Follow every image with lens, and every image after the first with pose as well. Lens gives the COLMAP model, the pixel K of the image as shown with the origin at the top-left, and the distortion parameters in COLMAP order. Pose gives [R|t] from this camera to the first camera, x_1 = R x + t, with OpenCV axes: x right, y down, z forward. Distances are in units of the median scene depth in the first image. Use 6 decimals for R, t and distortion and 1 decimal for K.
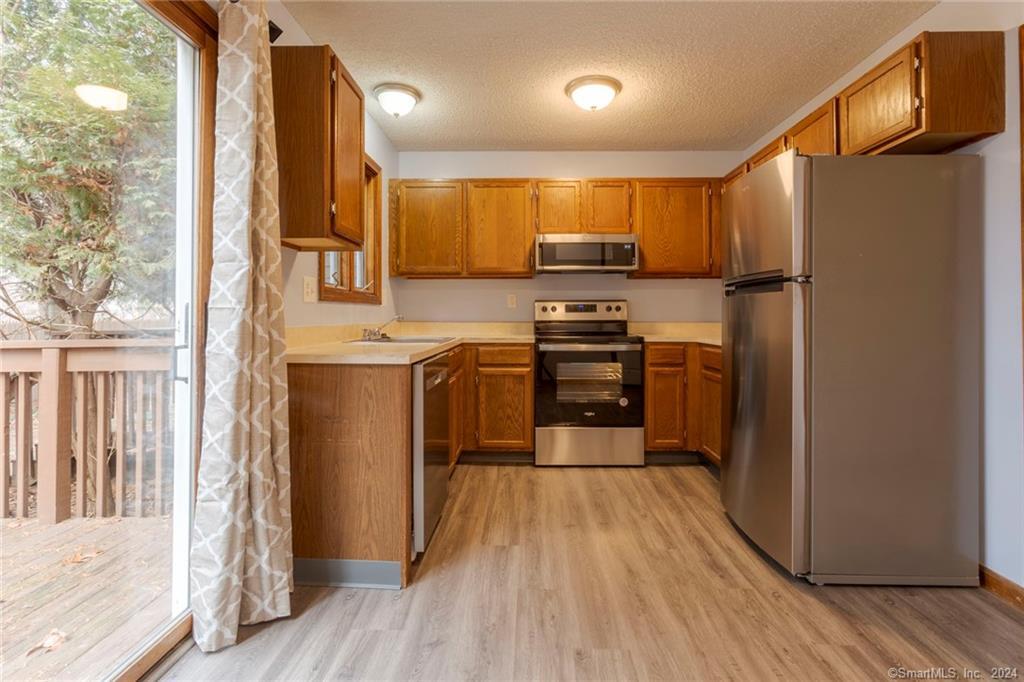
lens RADIAL K [[474.0, 0, 531.6], [0, 474.0, 321.7], [0, 0, 1]] dist [-0.000948, 0.000652]
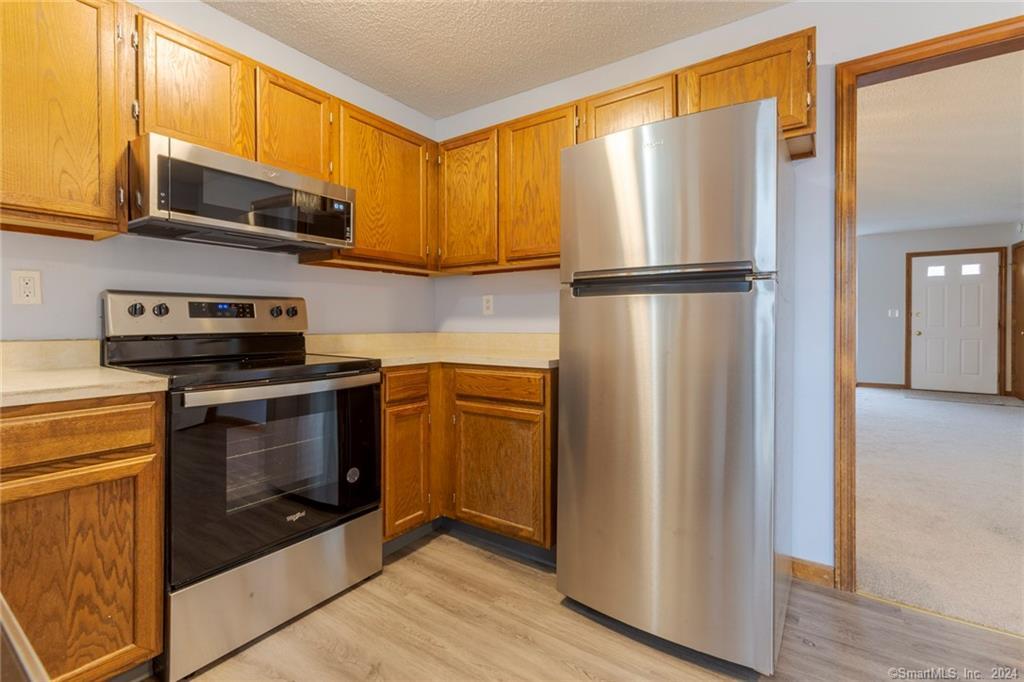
lens RADIAL K [[462.2, 0, 513.8], [0, 462.2, 326.6], [0, 0, 1]] dist [-0.000477, 0.000629]
pose [[0.566324, -0.005704, 0.824163, -0.153484], [0.008456, 0.999964, 0.001110, -0.009102], [-0.824139, 0.006341, 0.566351, 0.519817]]
